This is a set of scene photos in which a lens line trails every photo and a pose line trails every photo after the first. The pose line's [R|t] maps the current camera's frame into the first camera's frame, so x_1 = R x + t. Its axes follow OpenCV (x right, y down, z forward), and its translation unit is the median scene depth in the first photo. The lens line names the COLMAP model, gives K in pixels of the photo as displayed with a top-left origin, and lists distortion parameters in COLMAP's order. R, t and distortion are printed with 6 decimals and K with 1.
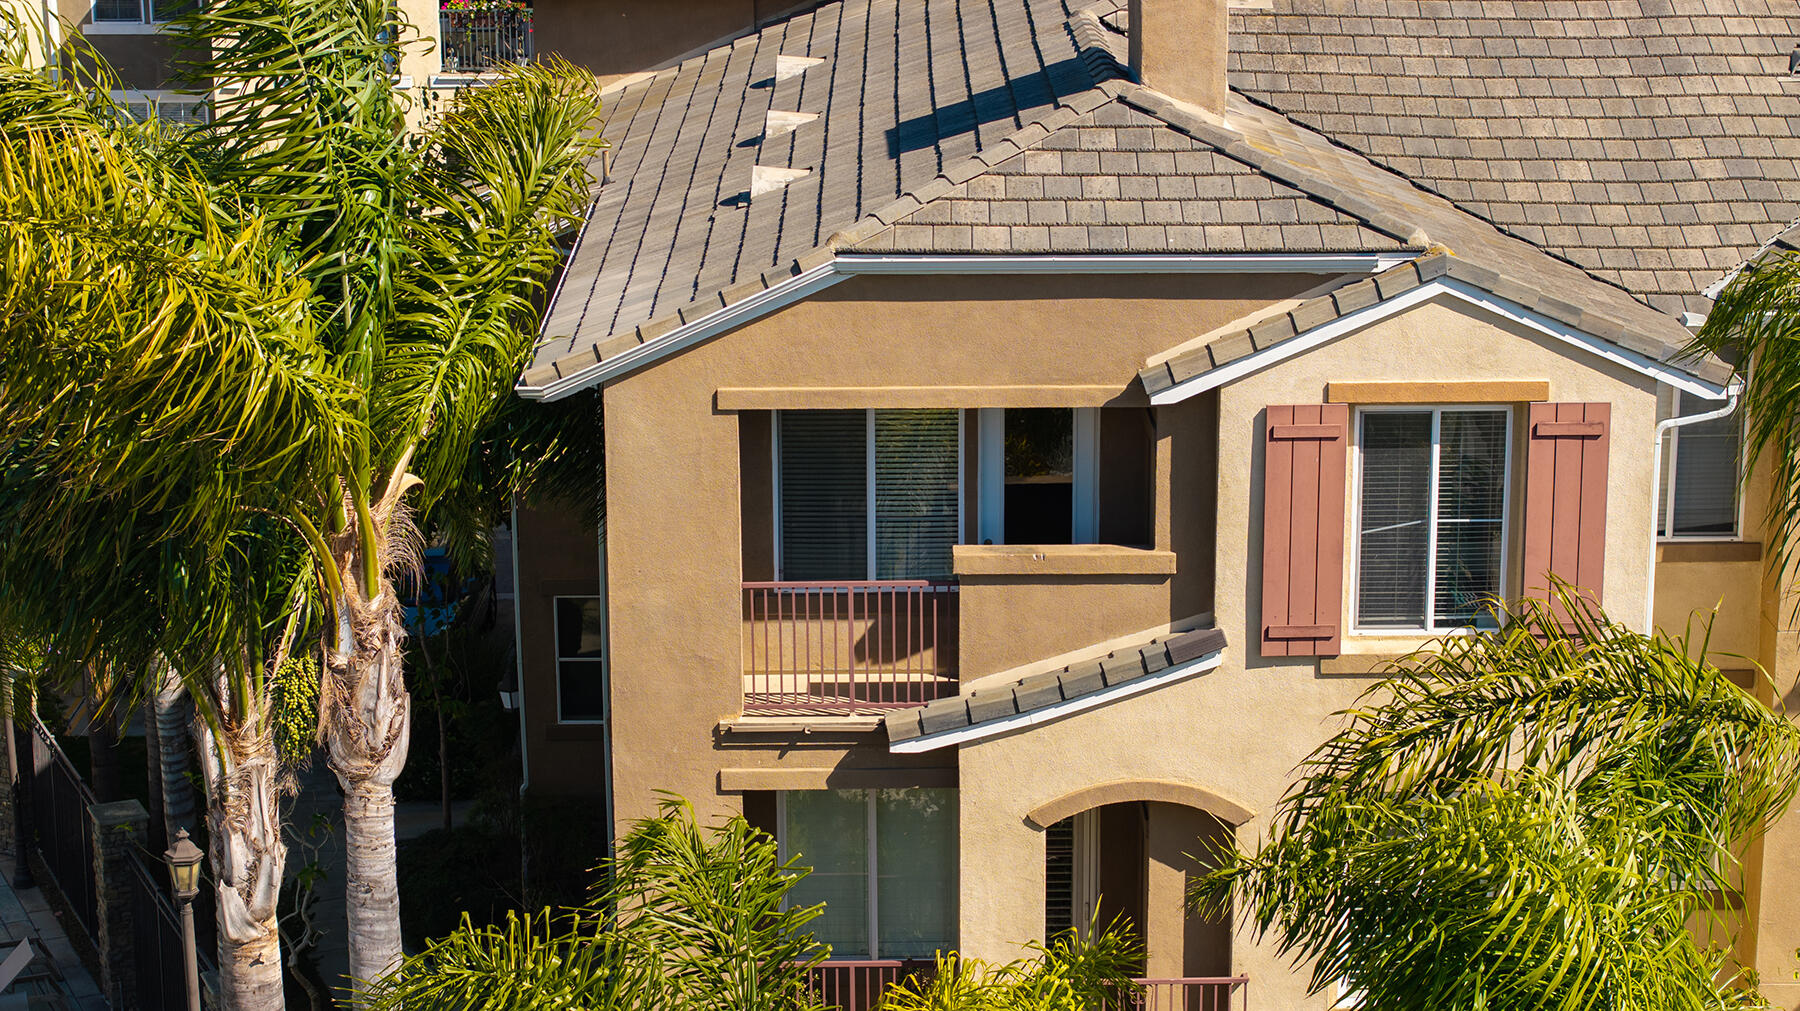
lens RADIAL K [[3633.5, 0, 900.0], [0, 3633.5, 505.5], [0, 0, 1]] dist [0.083814, -3.522757]
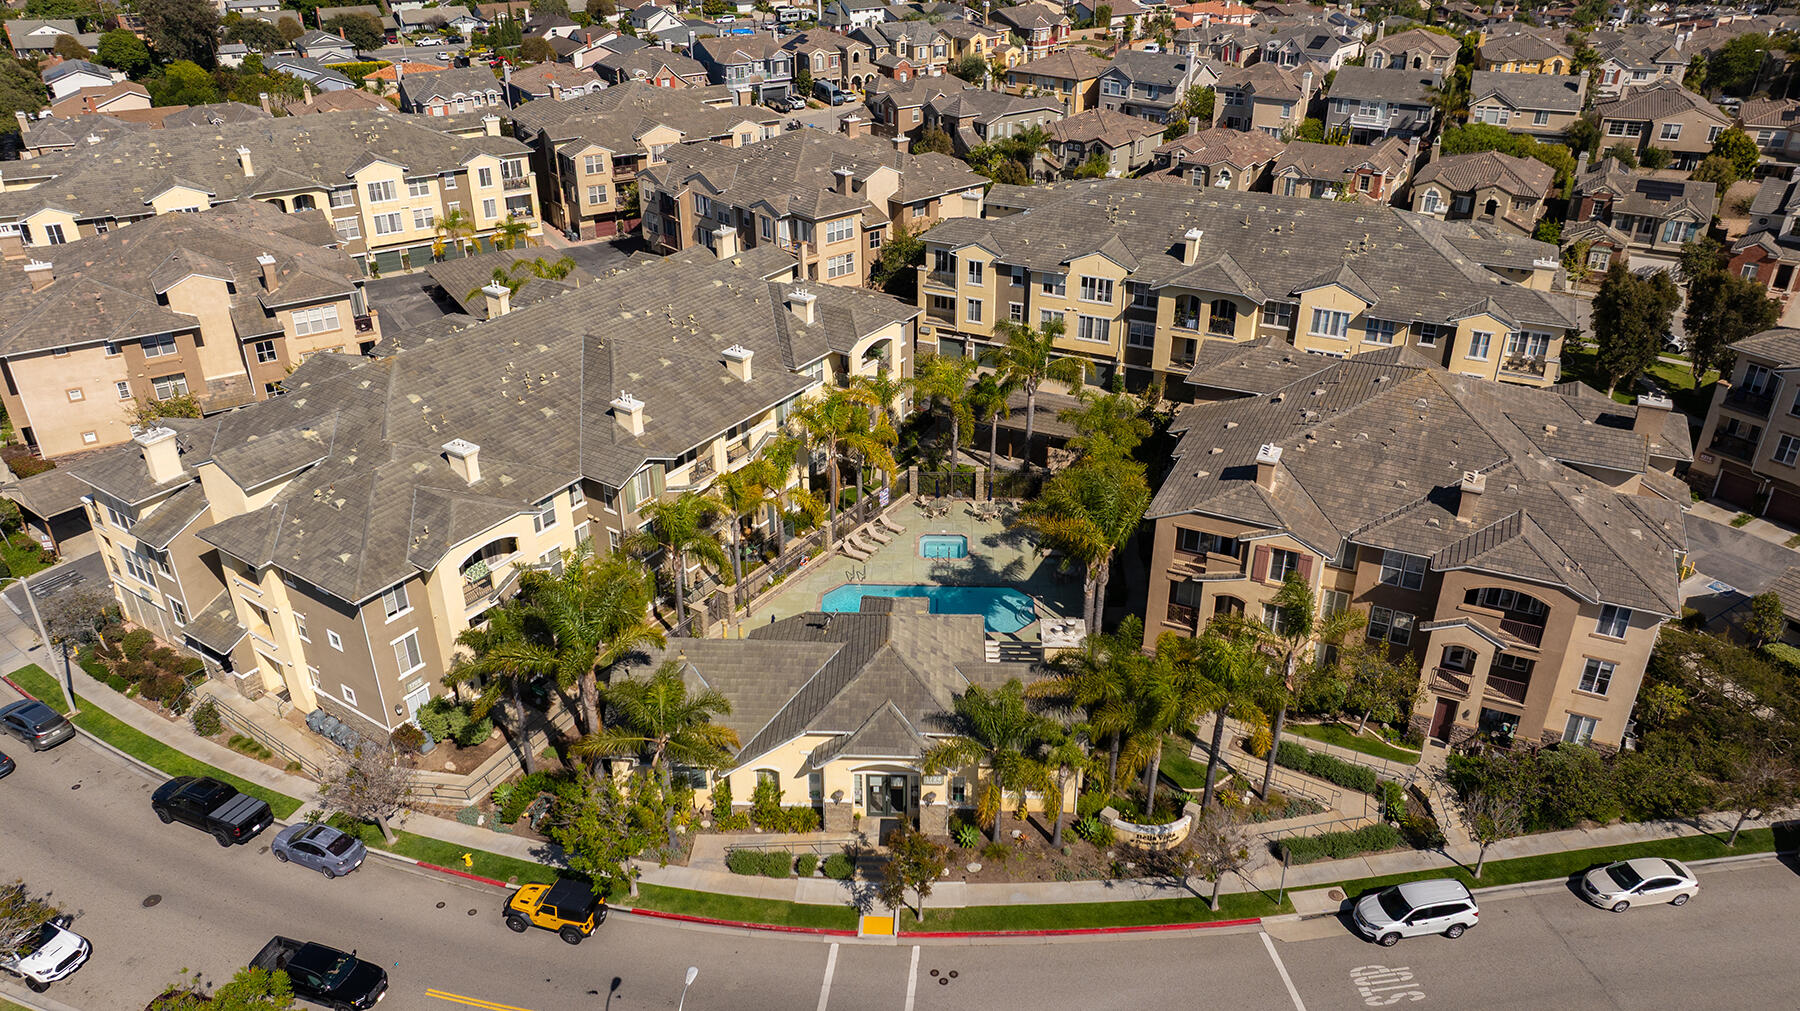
lens RADIAL K [[1274.8, 0, 891.9], [0, 1274.8, 496.9], [0, 0, 1]] dist [-0.019200, -0.000213]
pose [[0.897457, 0.206827, -0.389607, 0.371350], [-0.115091, 0.962459, 0.245819, -0.572885], [0.425823, -0.175772, 0.887569, -1.214445]]
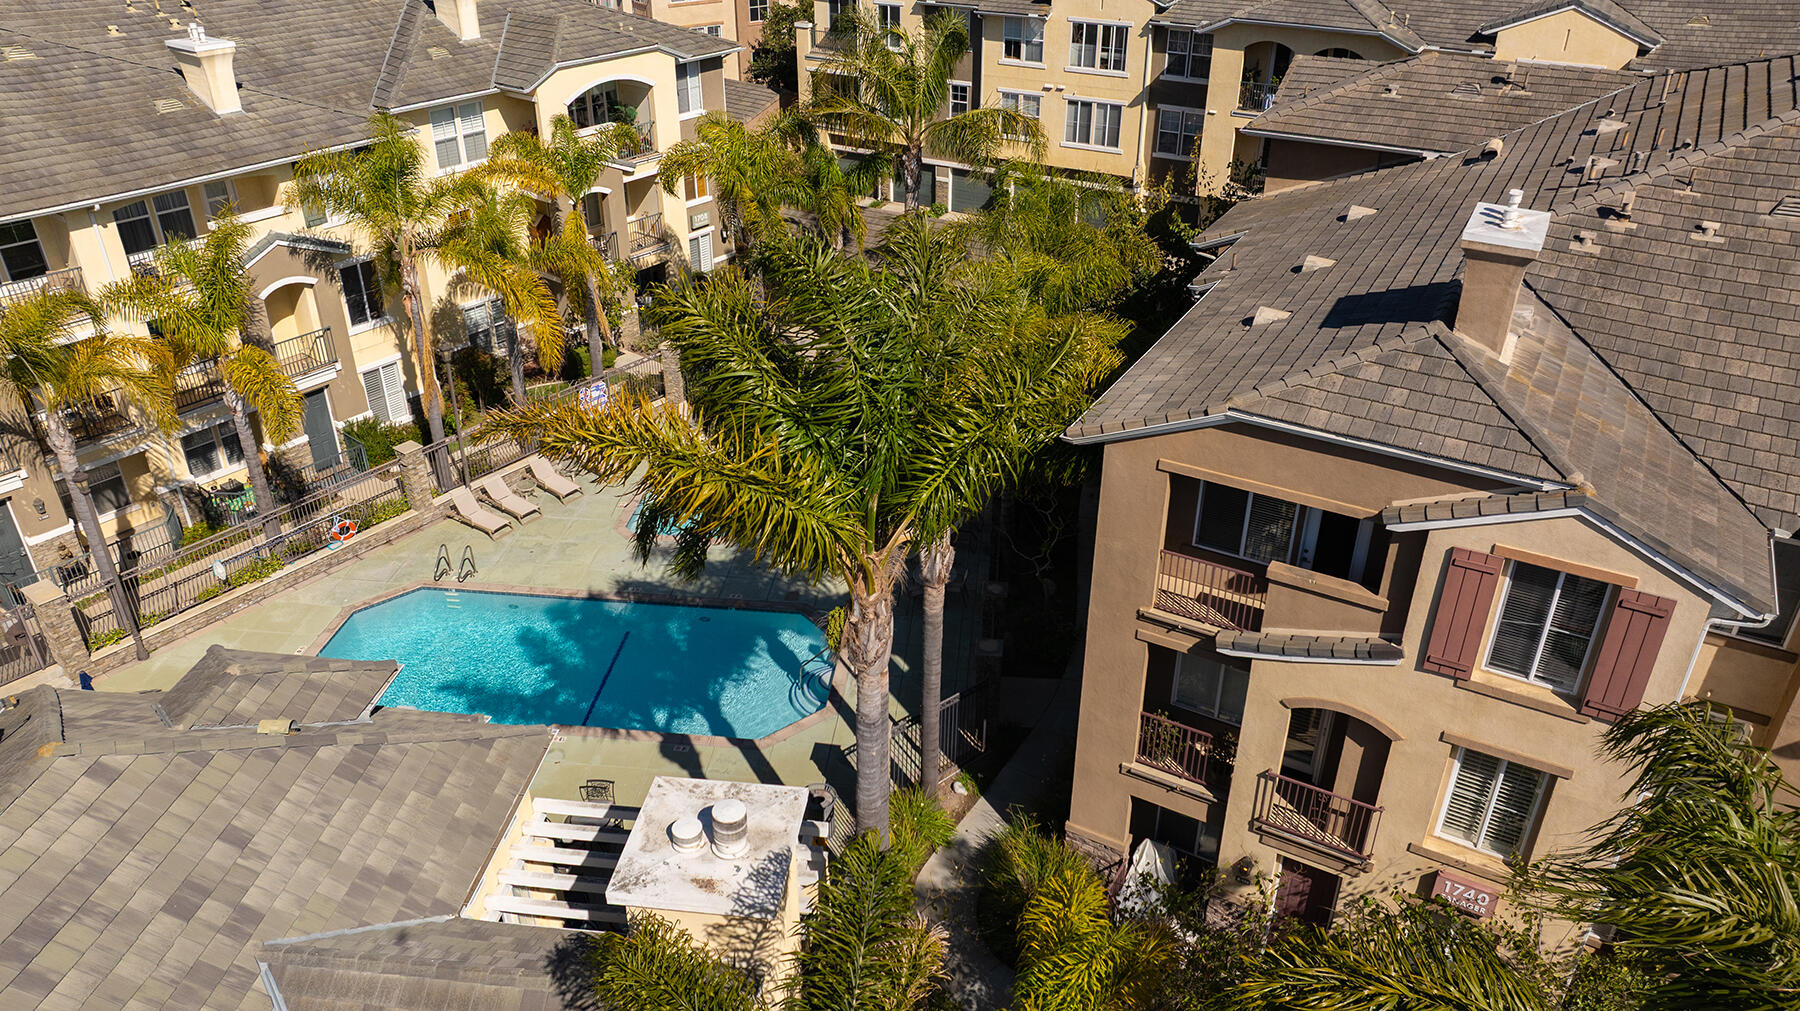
lens RADIAL K [[1274.8, 0, 891.9], [0, 1274.8, 496.9], [0, 0, 1]] dist [-0.019200, -0.000213]
pose [[0.862134, 0.253124, -0.438924, 0.127739], [-0.134721, 0.949607, 0.283013, -0.183244], [0.488442, -0.184863, 0.852789, 0.348004]]
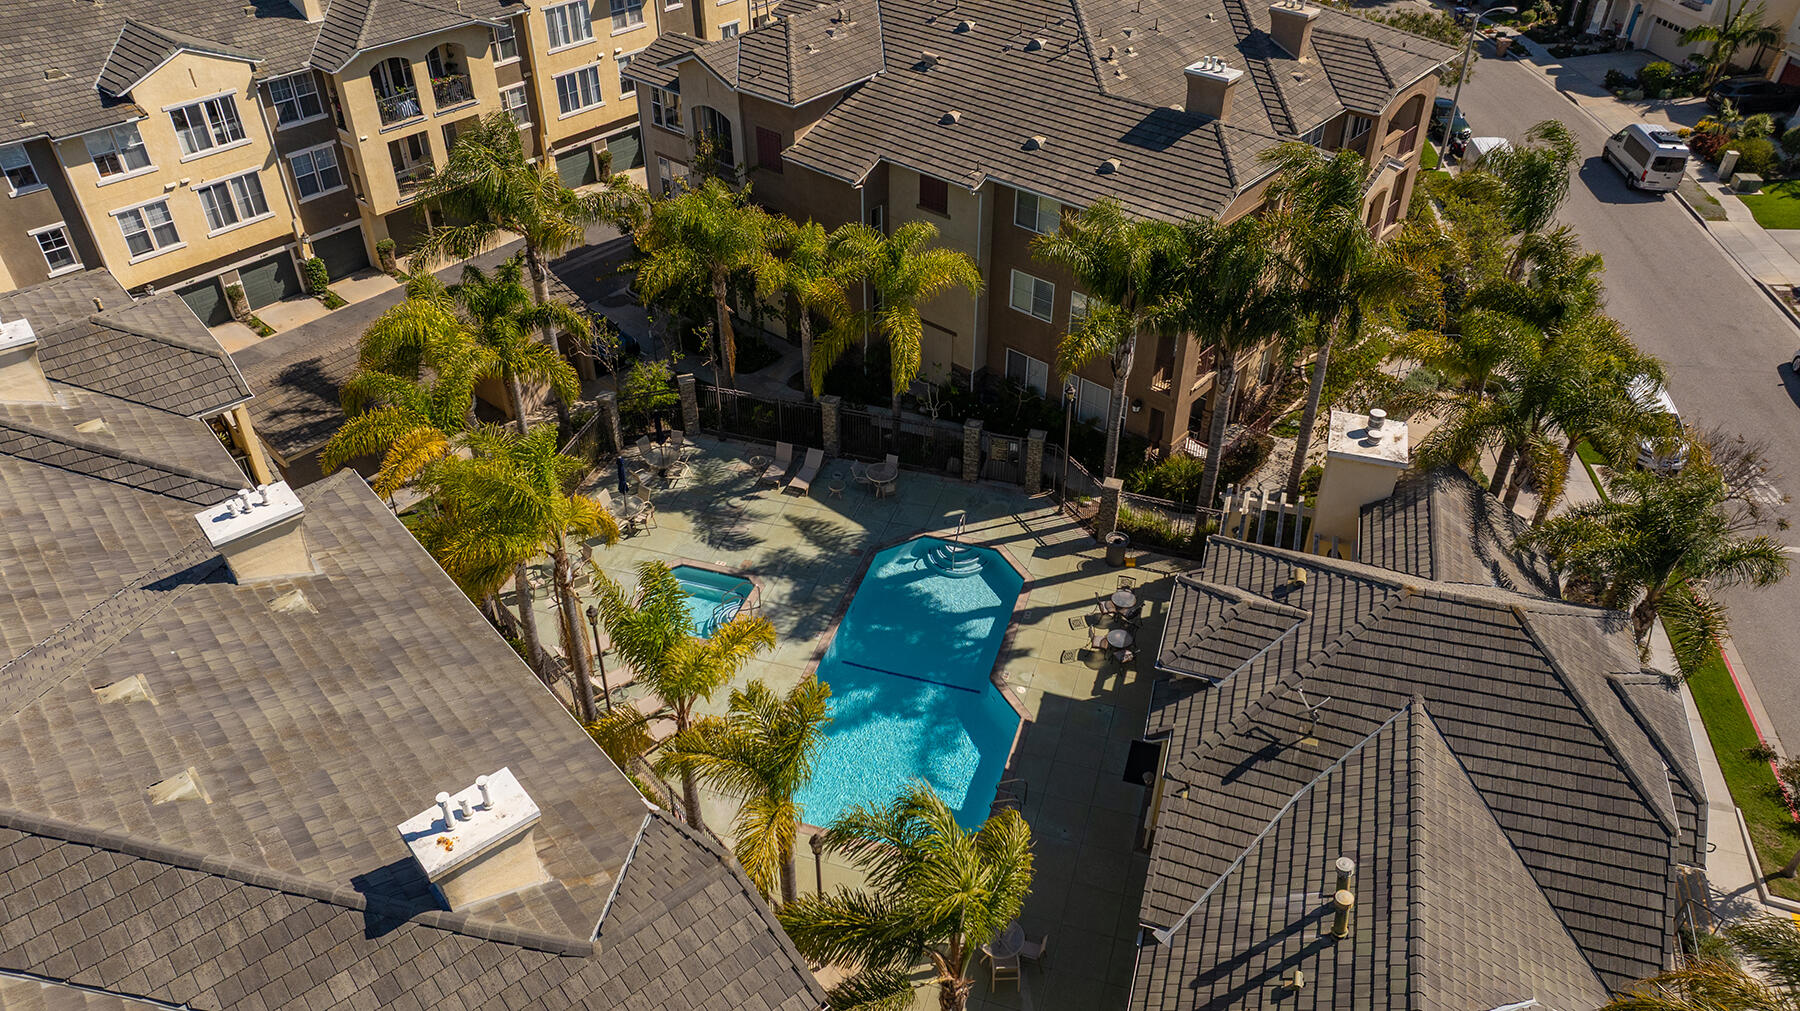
lens RADIAL K [[1260.1, 0, 877.7], [0, 1260.1, 506.6], [0, 0, 1]] dist [0.005749, 0.007323]
pose [[0.675541, -0.446084, 0.587072, -1.252089], [0.198067, 0.876746, 0.438276, -0.447190], [-0.710221, -0.179794, 0.680633, 0.258975]]
